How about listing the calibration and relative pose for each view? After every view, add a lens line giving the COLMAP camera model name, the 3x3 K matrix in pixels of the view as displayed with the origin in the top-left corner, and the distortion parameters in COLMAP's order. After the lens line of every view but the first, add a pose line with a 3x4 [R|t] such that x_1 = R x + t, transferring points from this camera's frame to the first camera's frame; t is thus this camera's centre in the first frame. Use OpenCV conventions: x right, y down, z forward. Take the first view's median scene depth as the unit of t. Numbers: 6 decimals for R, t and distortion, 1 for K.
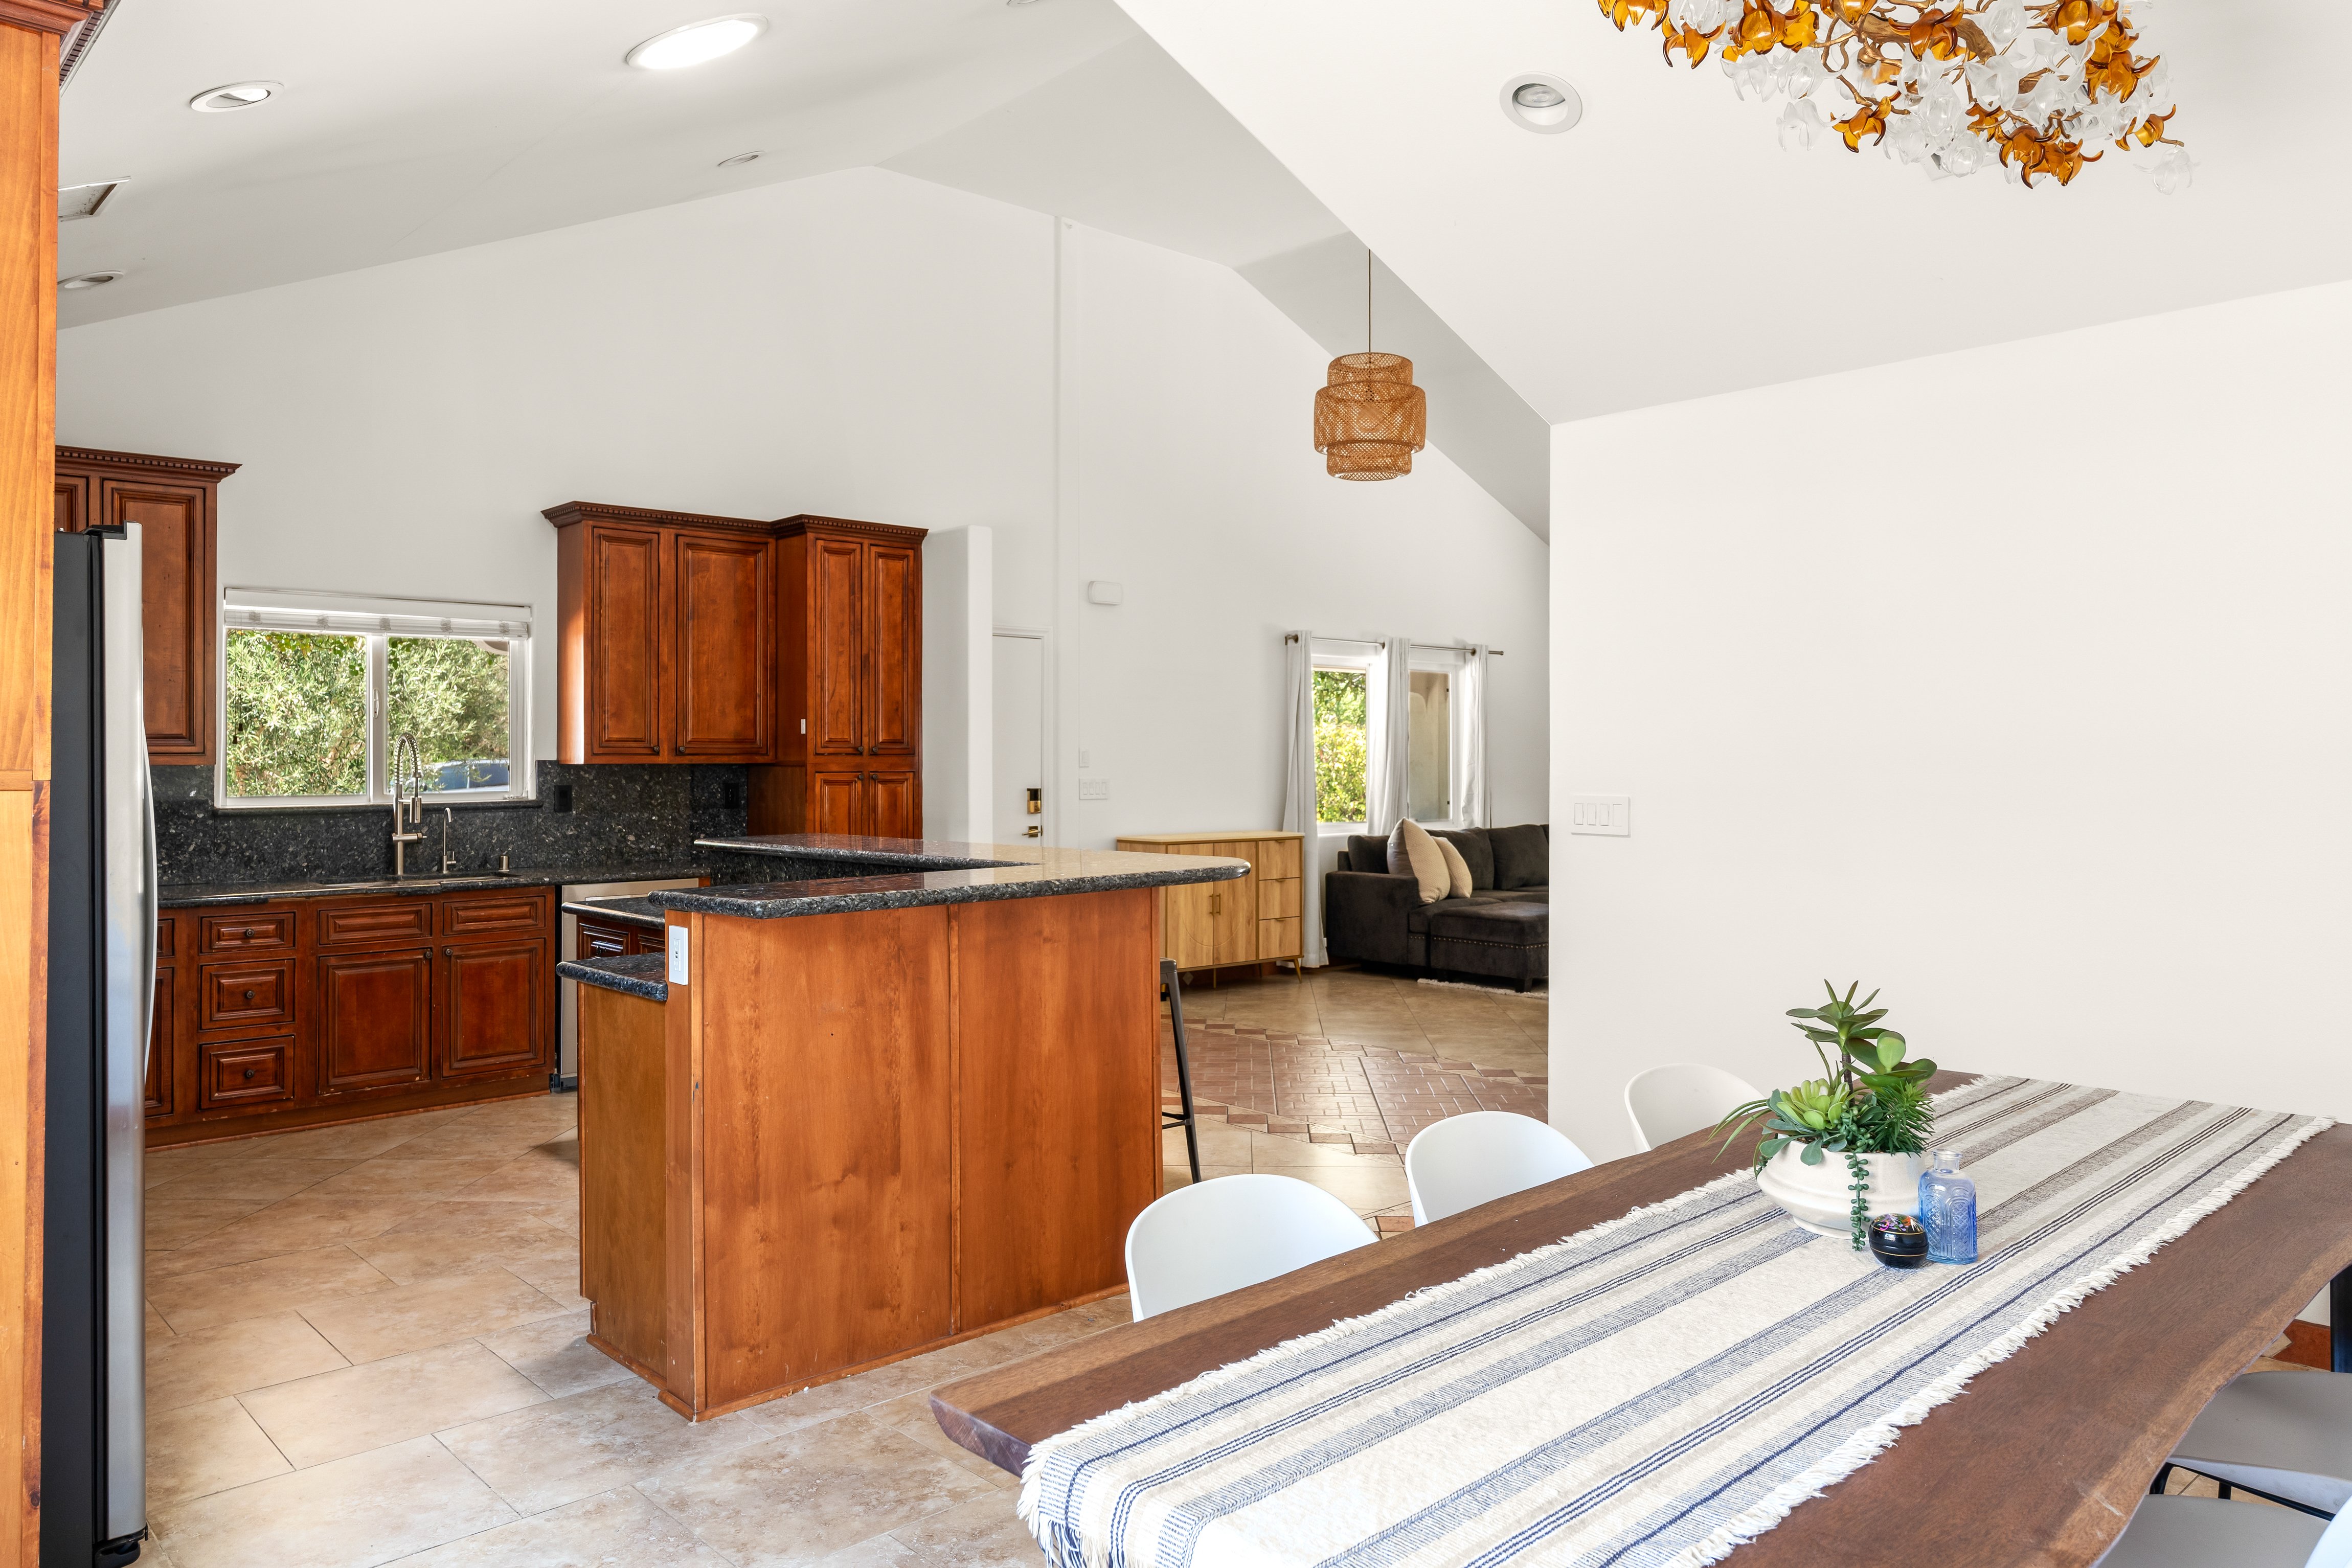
lens RADIAL K [[1580.8, 0, 1176.0], [0, 1580.8, 784.0], [0, 0, 1]] dist [0.000480, 0.000083]
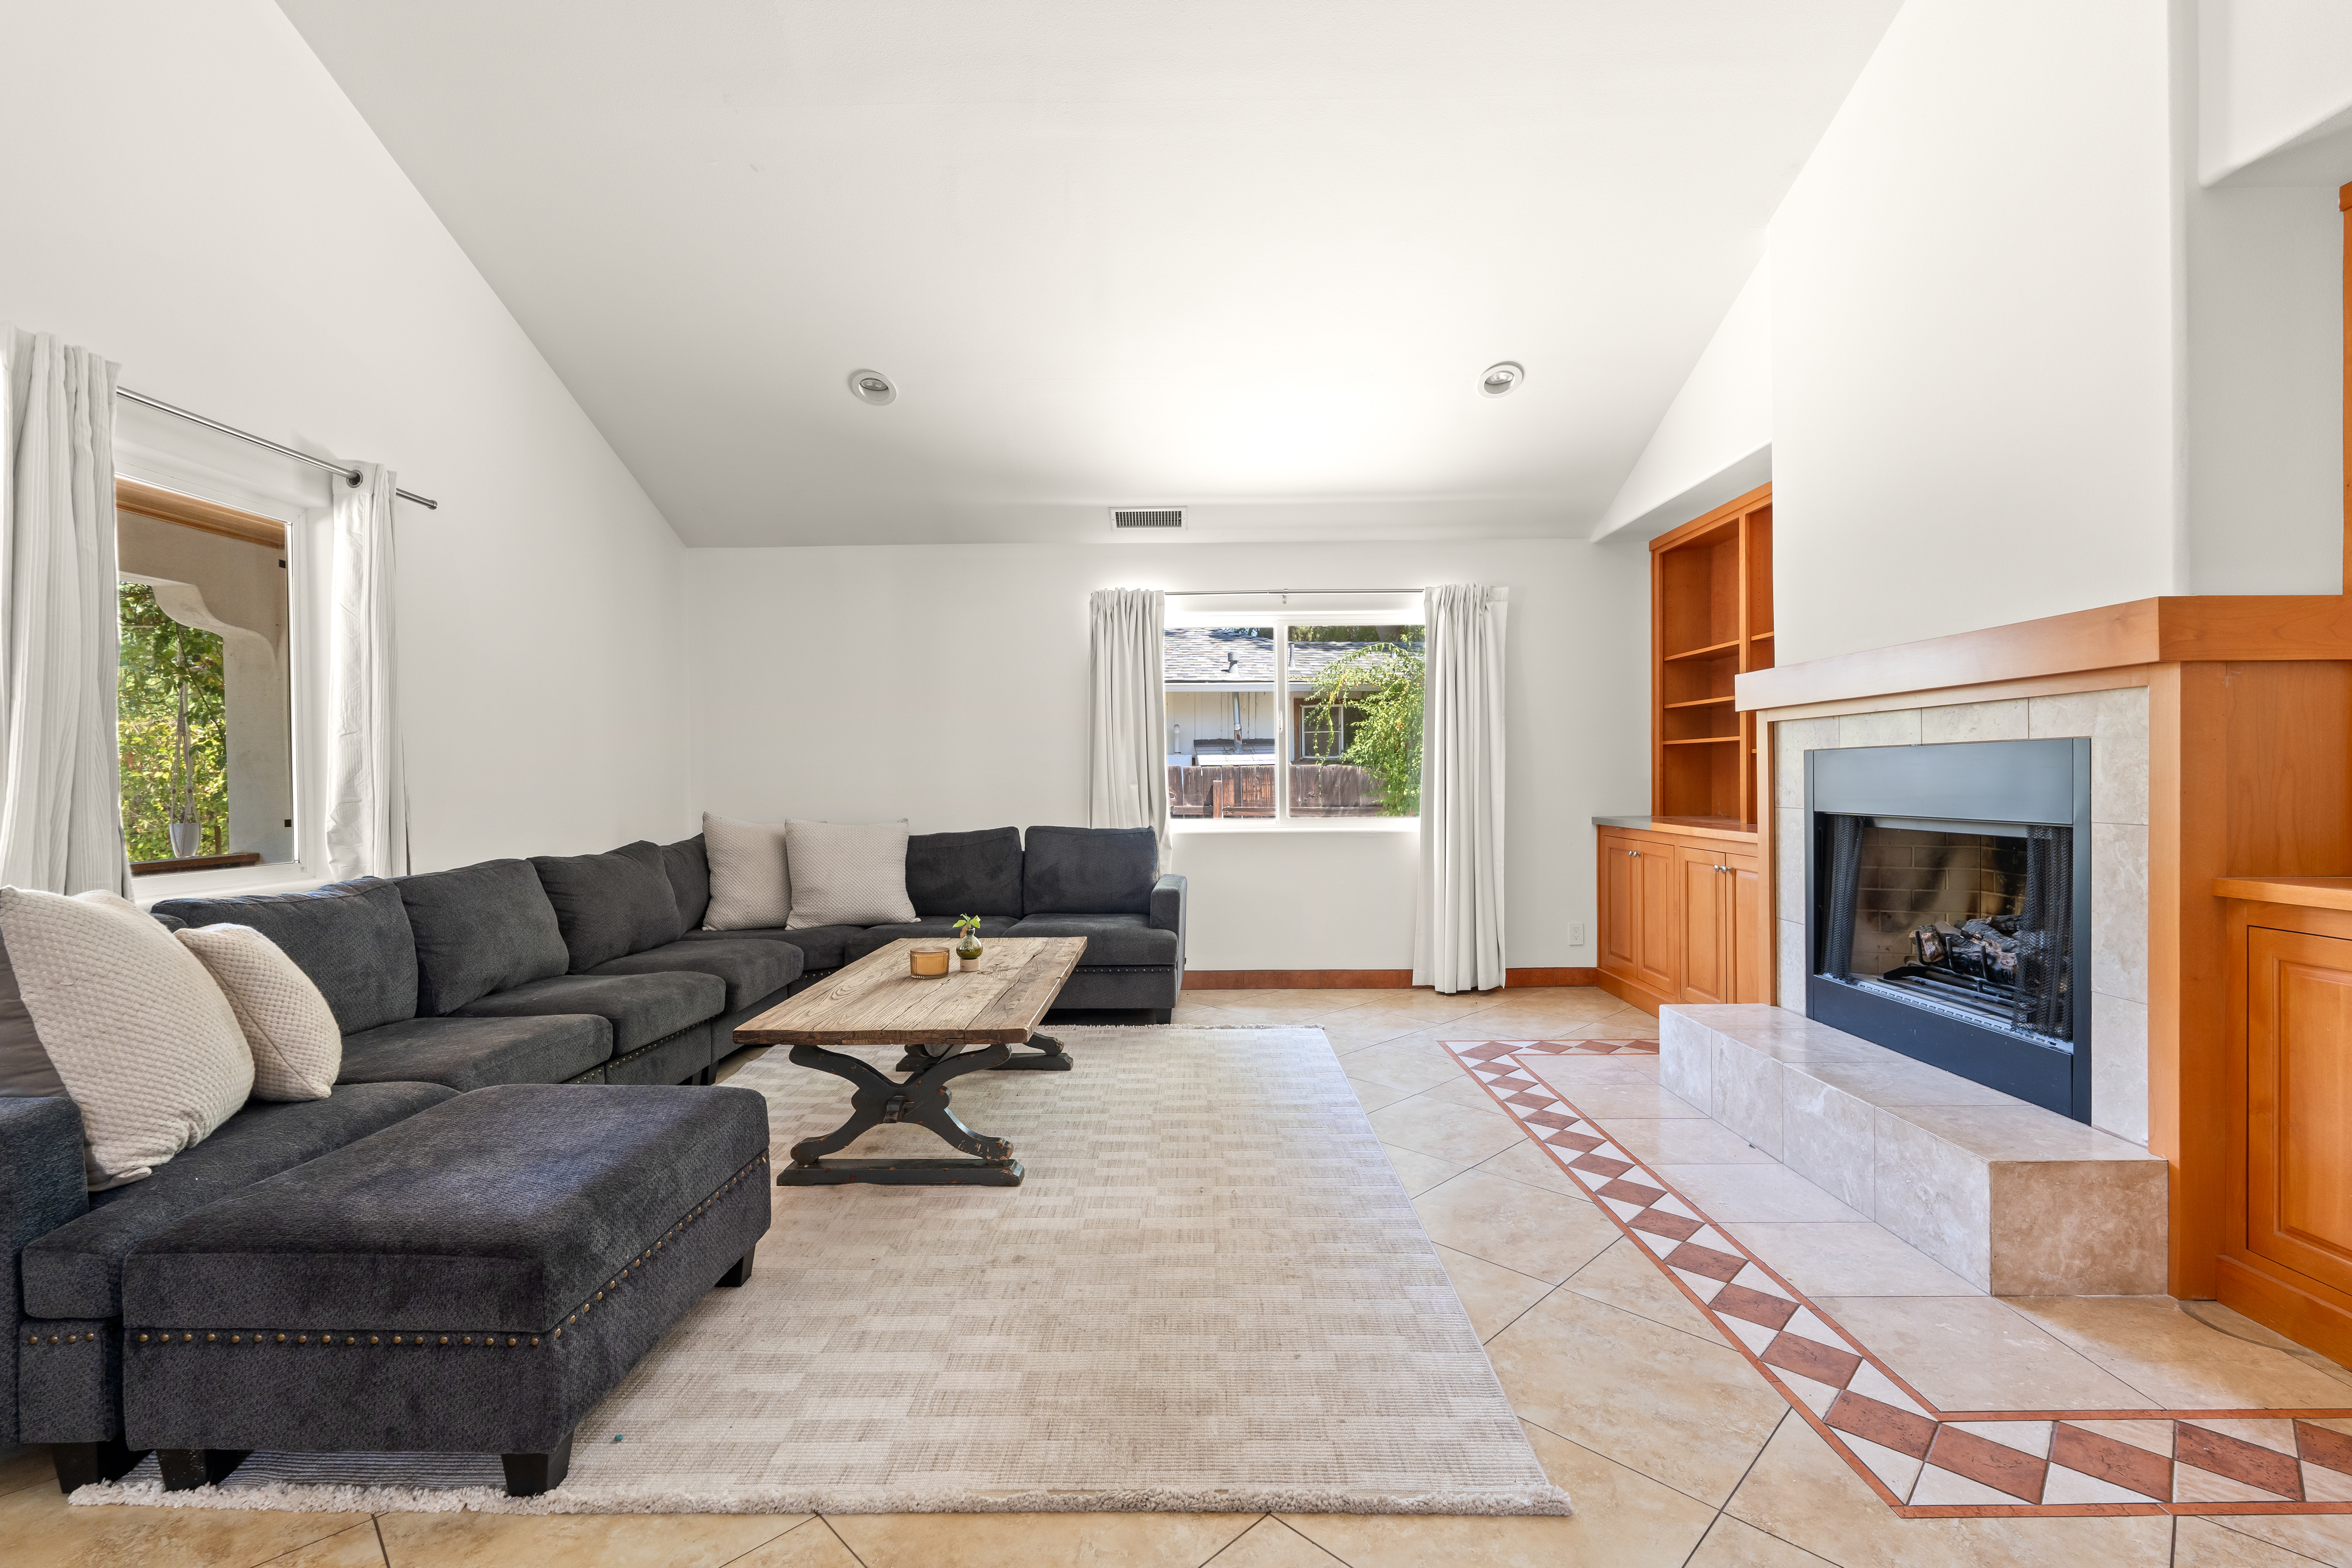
lens RADIAL K [[1081.1, 0, 1176.0], [0, 1081.1, 784.0], [0, 0, 1]] dist [0.001000, 0.000115]
pose [[0.693323, -0.007814, 0.720584, 0.149901], [0.020700, 0.999745, -0.009076, 0.010538], [-0.720329, 0.021208, 0.693308, 0.730732]]
